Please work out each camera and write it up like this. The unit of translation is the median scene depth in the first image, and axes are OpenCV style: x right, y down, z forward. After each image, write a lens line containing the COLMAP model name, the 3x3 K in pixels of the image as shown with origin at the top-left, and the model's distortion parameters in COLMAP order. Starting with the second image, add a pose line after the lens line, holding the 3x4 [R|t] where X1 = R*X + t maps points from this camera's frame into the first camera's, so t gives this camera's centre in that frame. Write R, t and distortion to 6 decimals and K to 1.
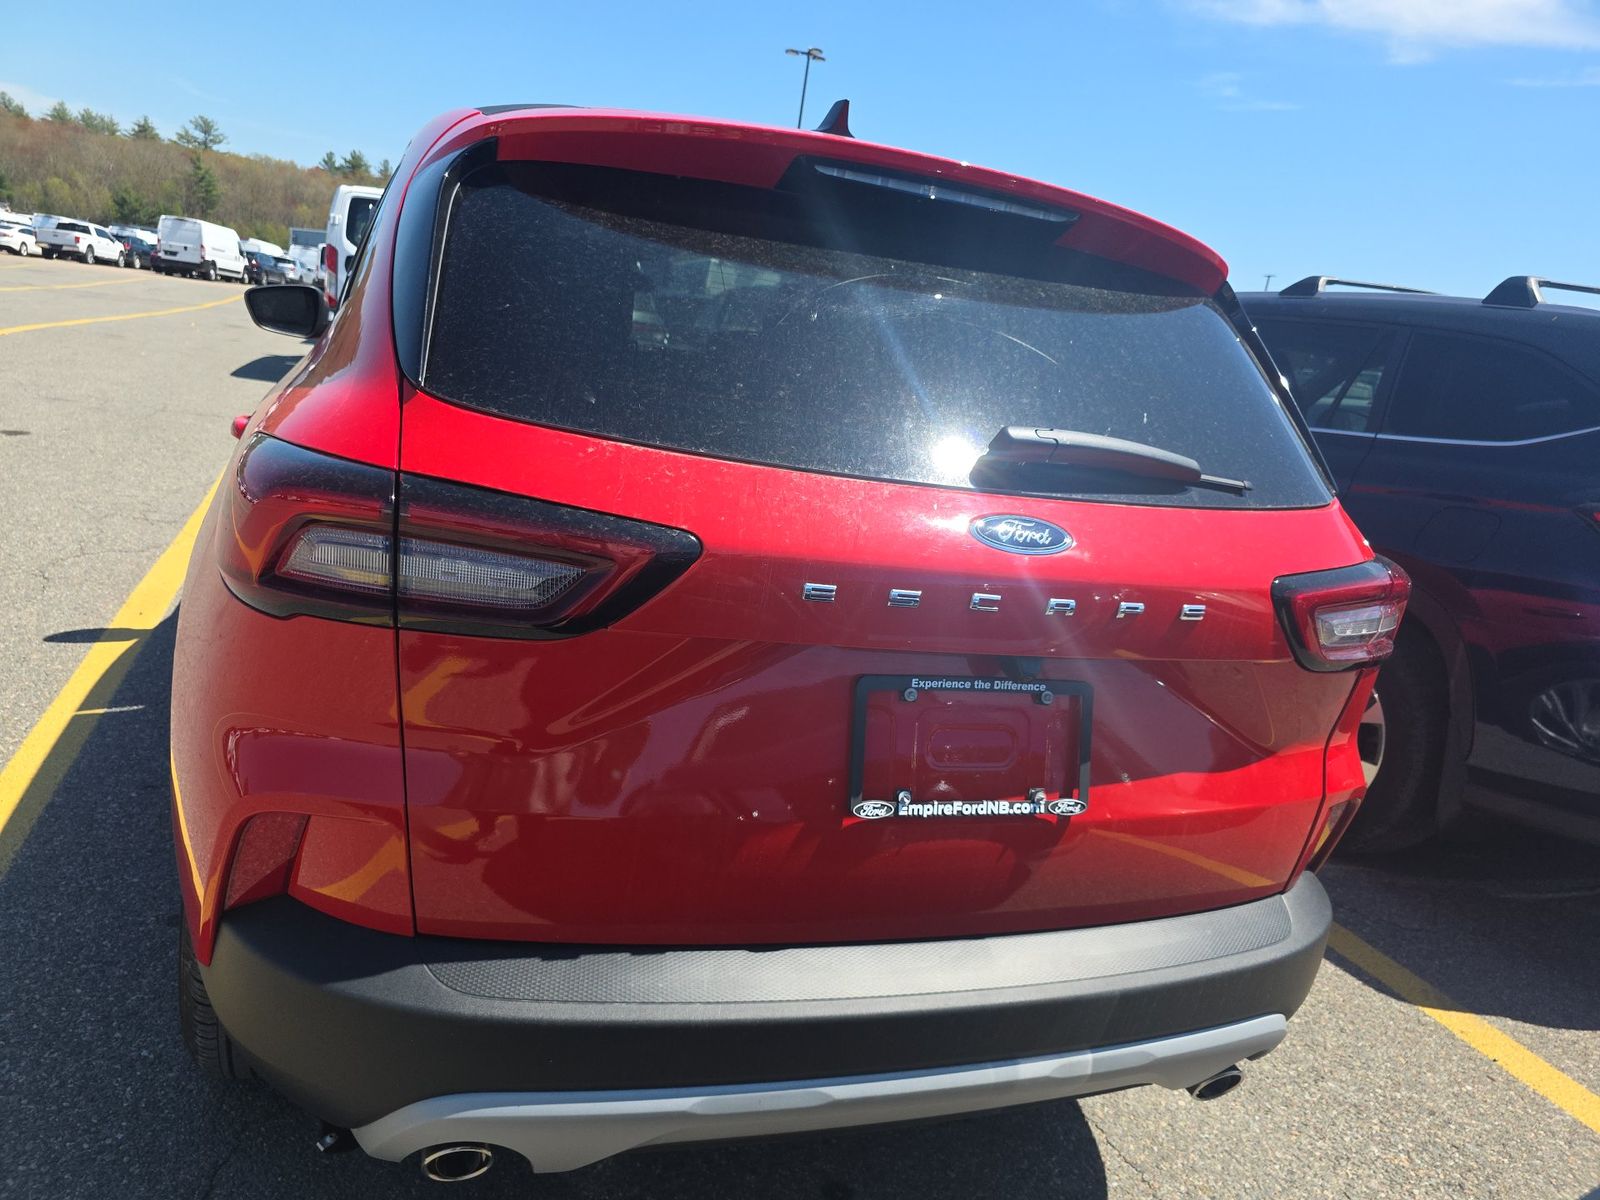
lens RADIAL K [[1162.1, 0, 799.7], [0, 1162.1, 633.9], [0, 0, 1]] dist [0.011739, -0.006965]
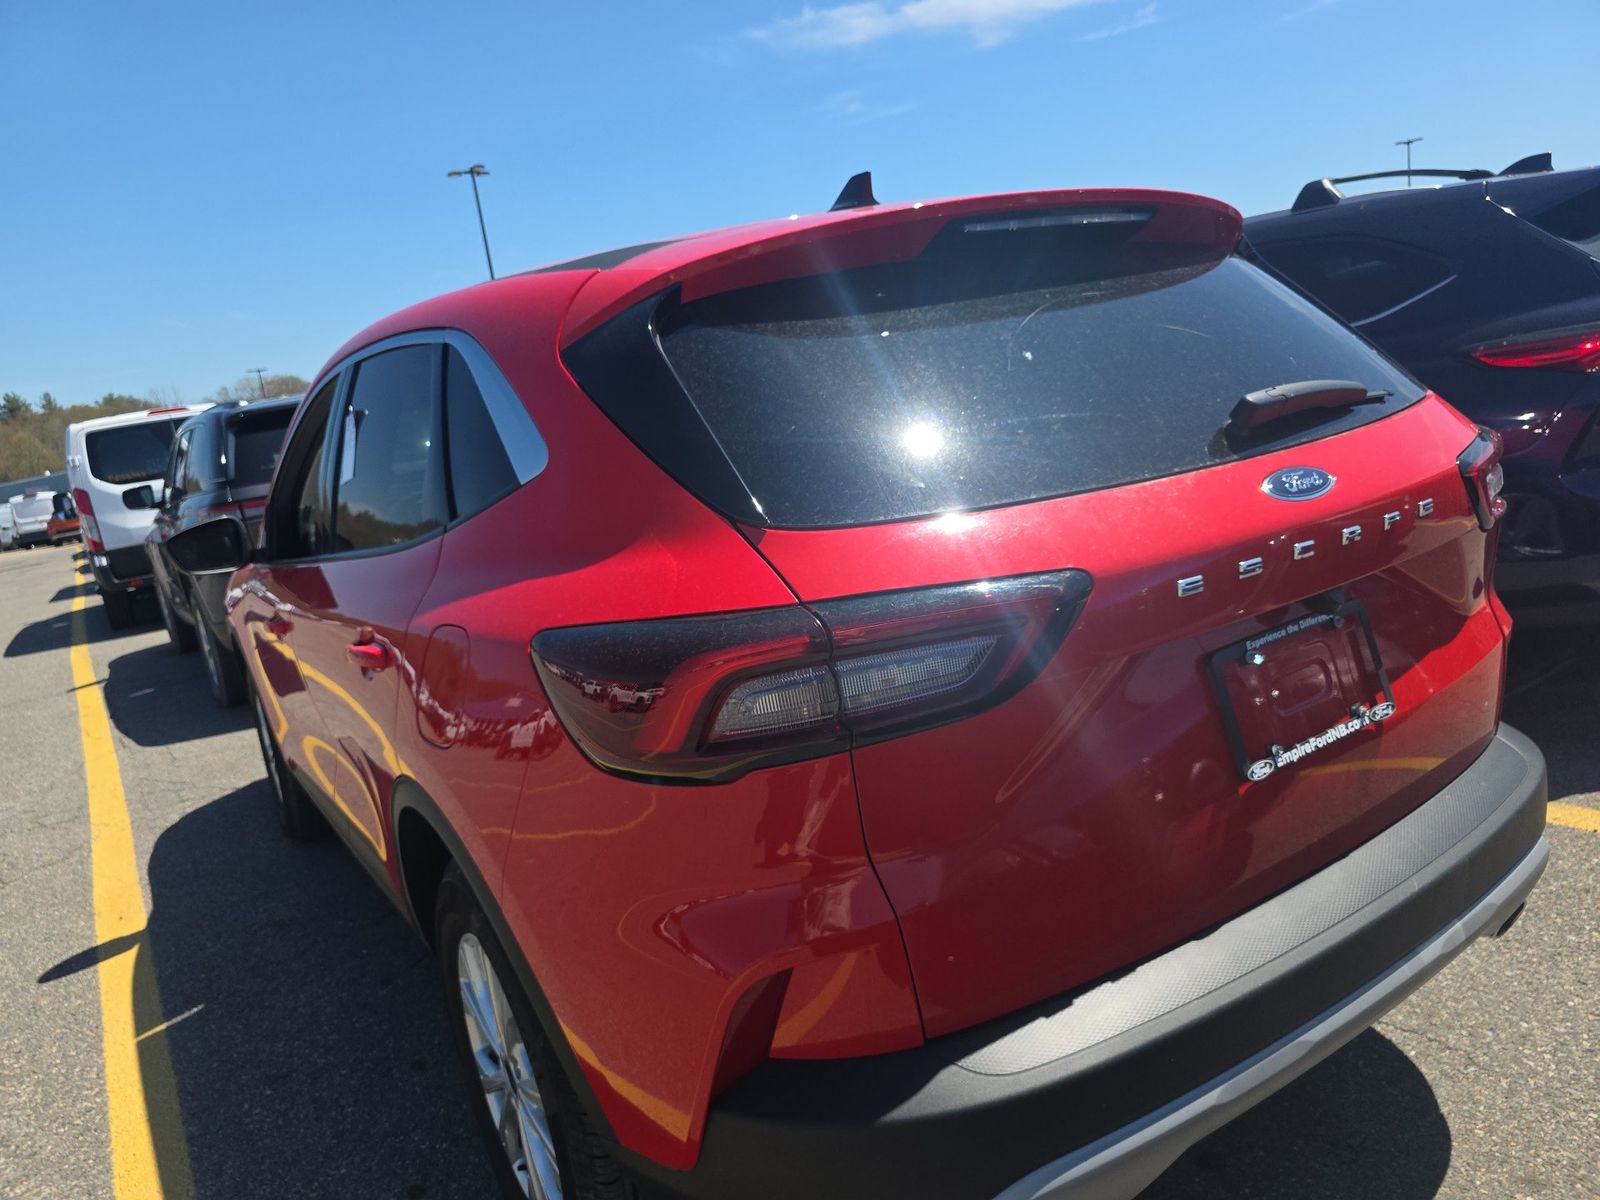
lens RADIAL K [[1162.1, 0, 799.7], [0, 1162.1, 633.9], [0, 0, 1]] dist [0.011739, -0.006965]
pose [[0.927674, -0.324685, 0.184392, -0.298567], [0.334072, 0.942303, -0.021468, -0.051890], [-0.166783, 0.081516, 0.982618, 0.007612]]
